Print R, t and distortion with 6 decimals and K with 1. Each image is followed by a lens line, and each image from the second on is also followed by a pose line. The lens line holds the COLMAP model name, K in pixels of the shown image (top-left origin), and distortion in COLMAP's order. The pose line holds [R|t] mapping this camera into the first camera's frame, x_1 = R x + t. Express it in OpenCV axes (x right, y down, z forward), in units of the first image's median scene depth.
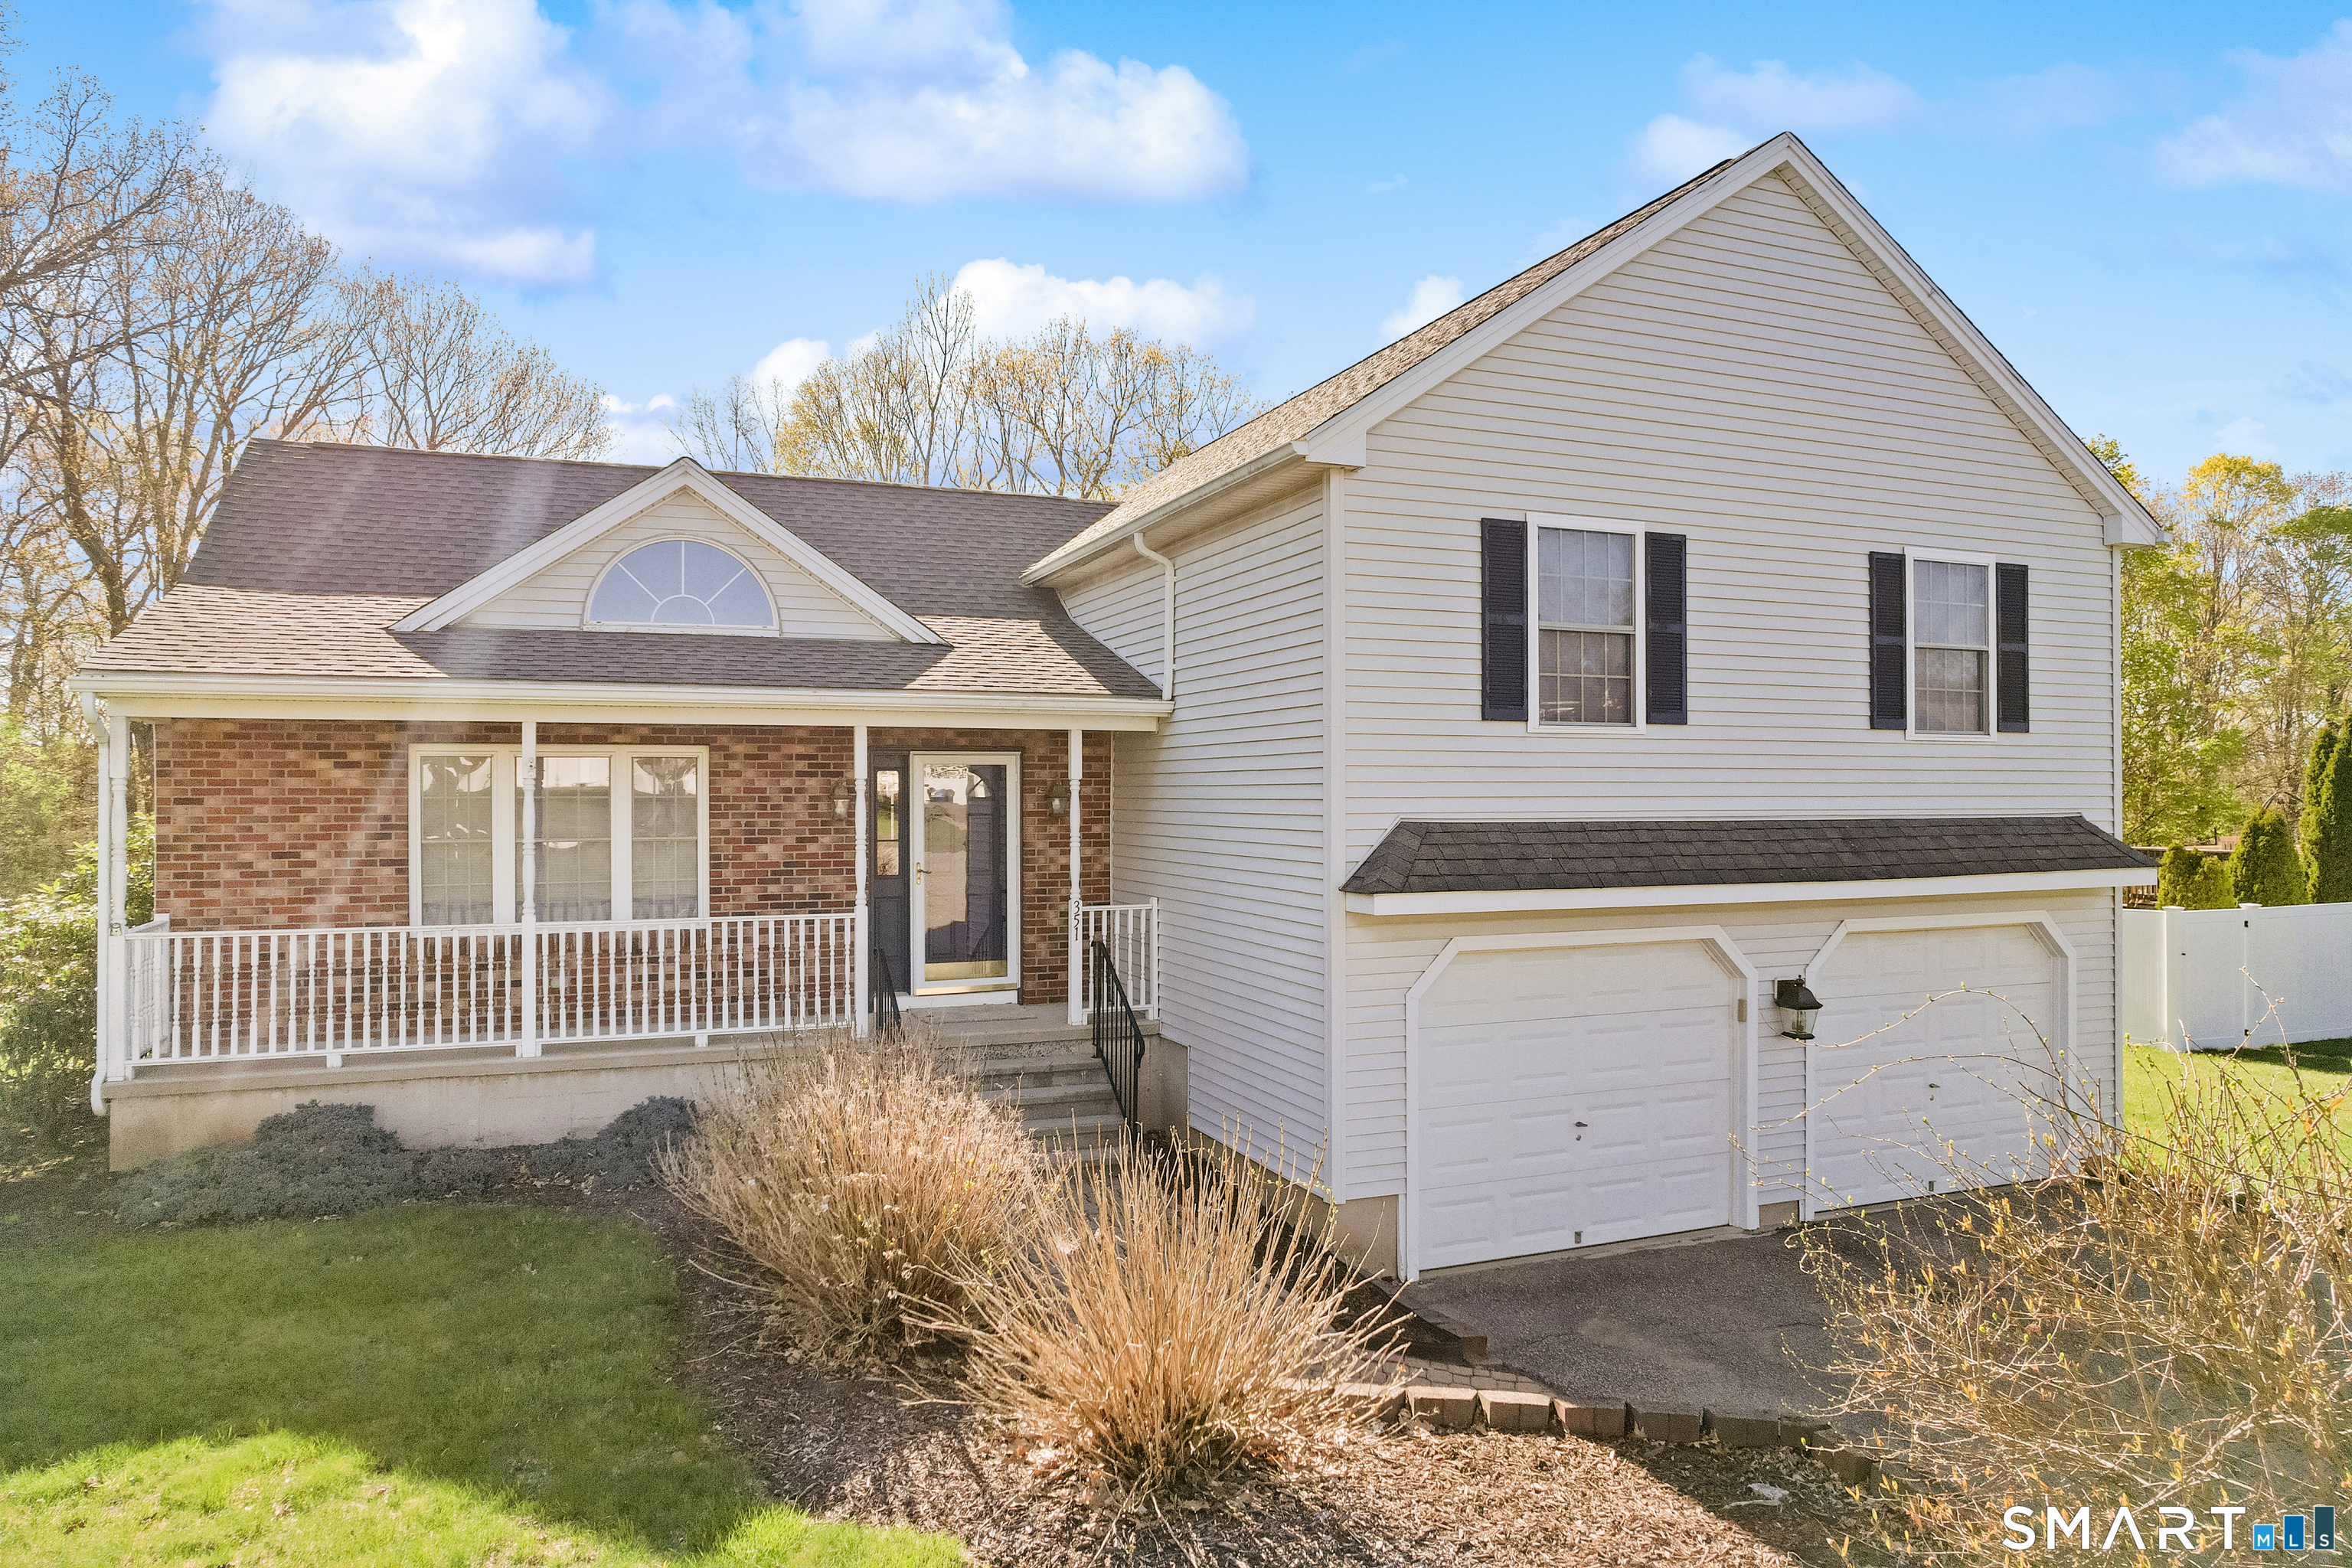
lens RADIAL K [[1499.1, 0, 1170.7], [0, 1499.1, 778.2], [0, 0, 1]] dist [-0.057703, 0.042737]
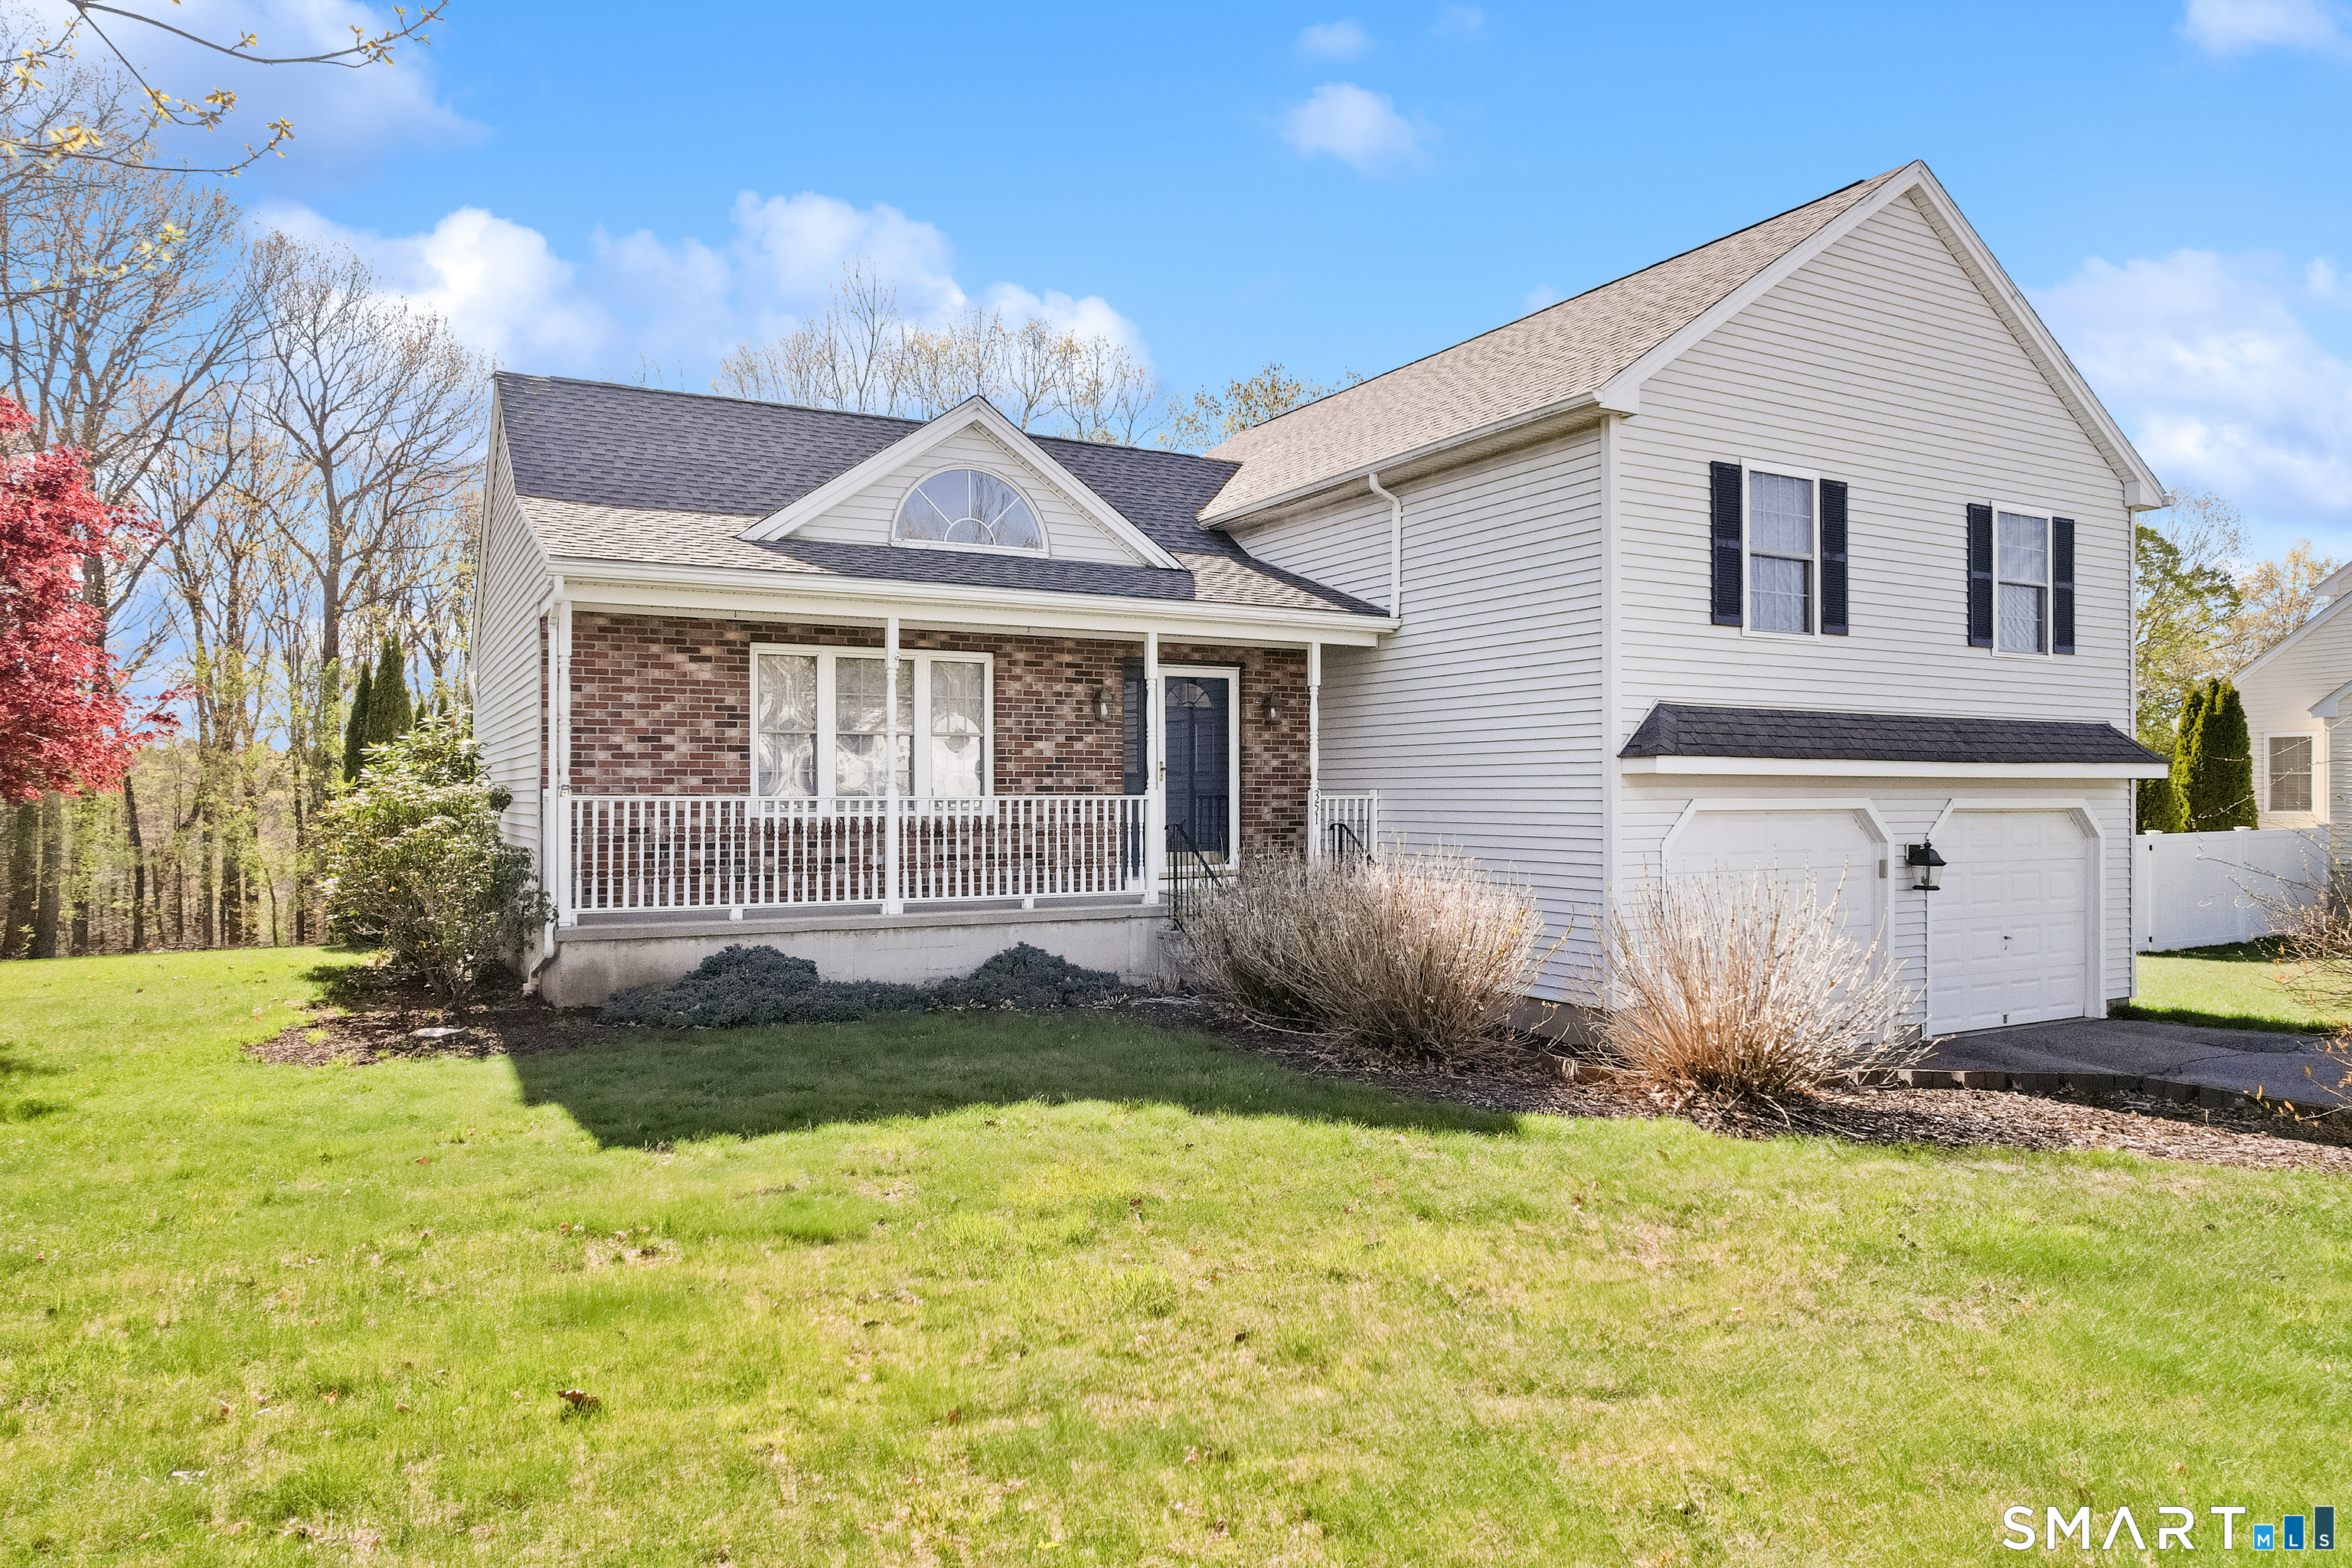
lens RADIAL K [[1499.1, 0, 1188.3], [0, 1499.1, 788.9], [0, 0, 1]] dist [-0.057703, 0.042737]
pose [[0.992408, 0.000673, 0.122988, -0.330311], [-0.001534, 0.999975, 0.006901, 0.079348], [-0.122980, -0.007037, 0.992384, -0.149842]]
